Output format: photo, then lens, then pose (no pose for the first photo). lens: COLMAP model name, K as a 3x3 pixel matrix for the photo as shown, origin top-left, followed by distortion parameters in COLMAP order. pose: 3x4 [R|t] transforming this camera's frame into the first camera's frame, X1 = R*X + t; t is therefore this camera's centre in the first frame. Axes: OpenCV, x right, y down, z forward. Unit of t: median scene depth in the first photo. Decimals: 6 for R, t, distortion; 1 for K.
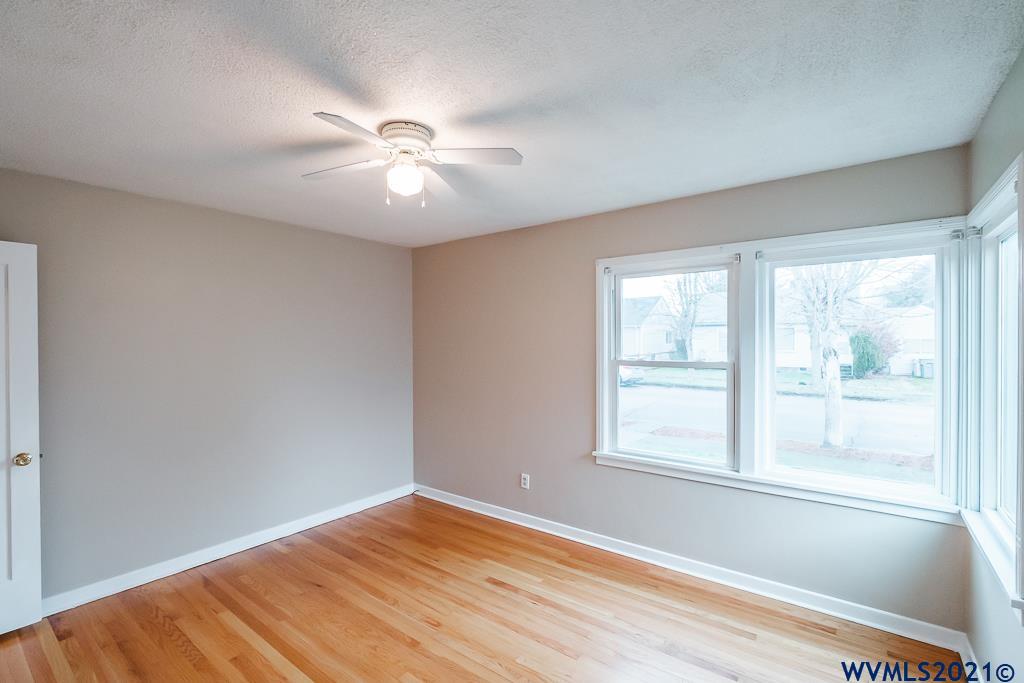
lens RADIAL K [[454.9, 0, 506.6], [0, 454.9, 337.4], [0, 0, 1]] dist [-0.004577, -0.001052]
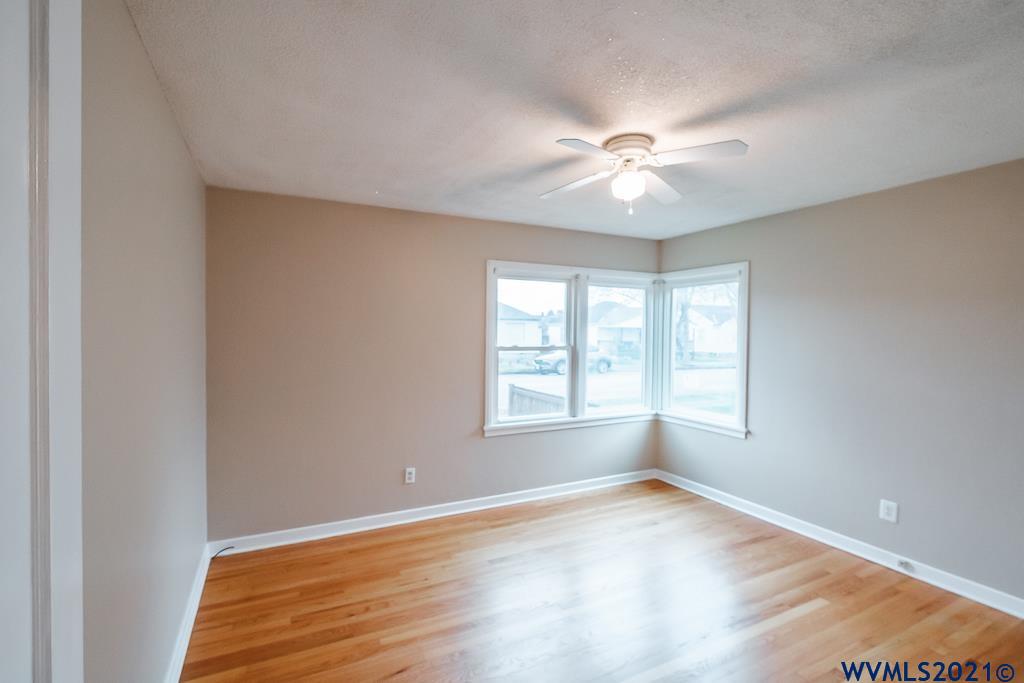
lens RADIAL K [[454.9, 0, 473.8], [0, 454.9, 332.3], [0, 0, 1]] dist [-0.004577, -0.001052]
pose [[0.470980, 0.005864, 0.882124, -0.889756], [-0.015379, 0.999881, 0.001564, 0.011972], [-0.882010, -0.014303, 0.471014, 0.516206]]
